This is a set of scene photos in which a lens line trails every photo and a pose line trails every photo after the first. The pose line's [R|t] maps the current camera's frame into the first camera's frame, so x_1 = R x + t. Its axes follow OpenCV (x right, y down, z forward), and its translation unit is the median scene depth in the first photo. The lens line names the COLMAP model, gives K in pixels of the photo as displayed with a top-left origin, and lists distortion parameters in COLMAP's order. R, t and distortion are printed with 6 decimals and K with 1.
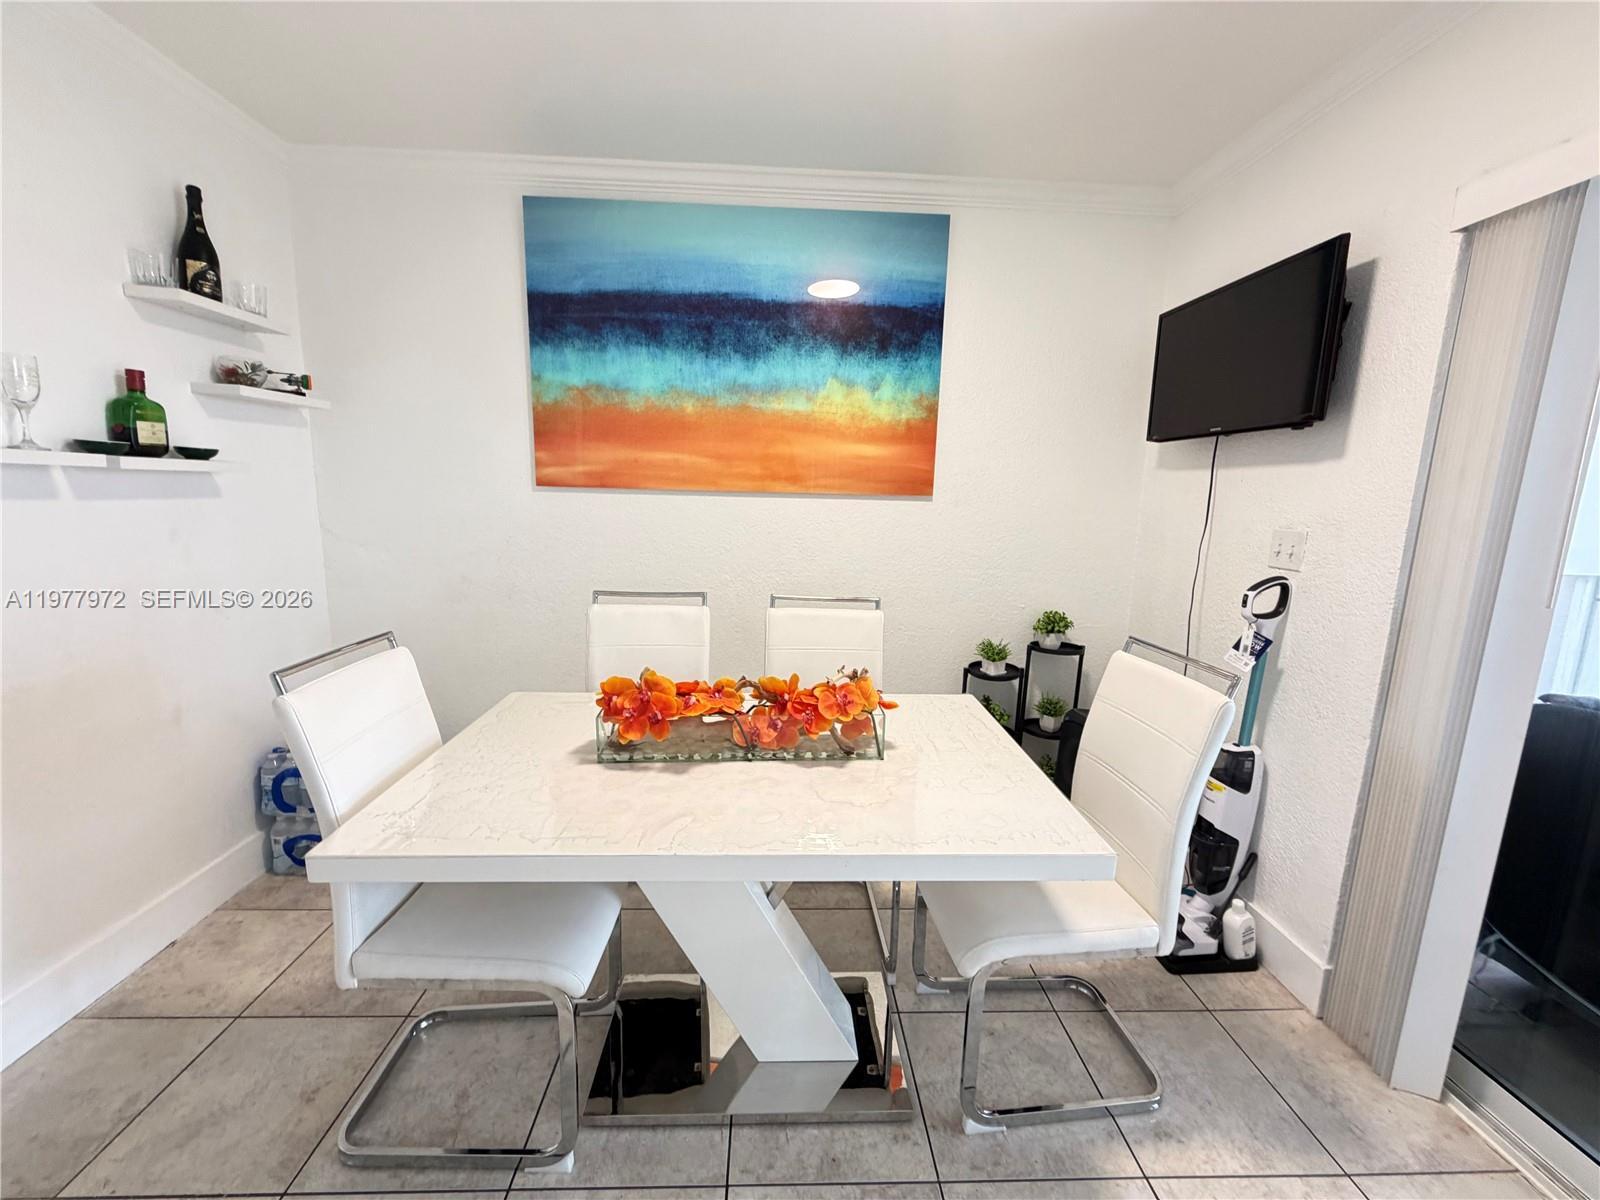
lens RADIAL K [[636.8, 0, 801.0], [0, 636.8, 600.4], [0, 0, 1]] dist [-0.000563, 0.000065]
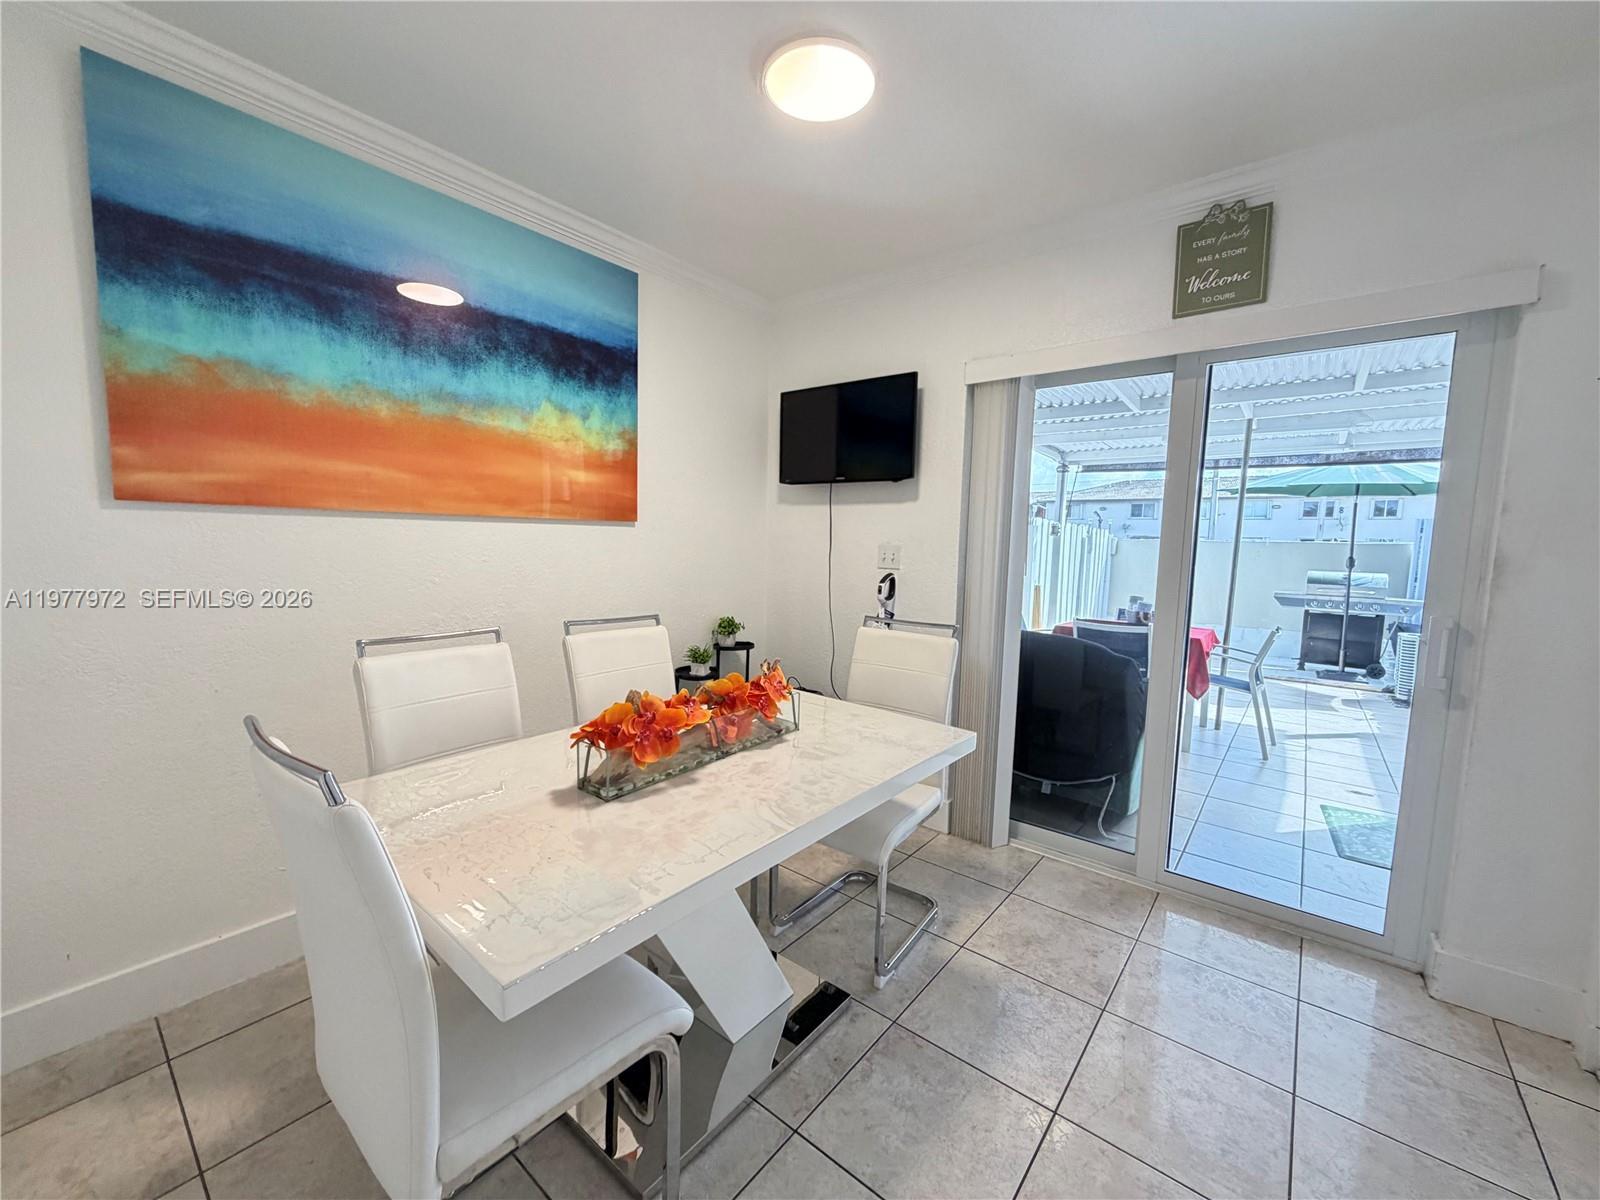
lens RADIAL K [[636.8, 0, 800.8], [0, 636.8, 596.4], [0, 0, 1]] dist [-0.000563, 0.000065]
pose [[0.660377, -0.077517, 0.746923, -0.455459], [0.118876, 0.992907, -0.002056, -0.002672], [-0.741466, 0.090149, 0.664908, 0.088056]]
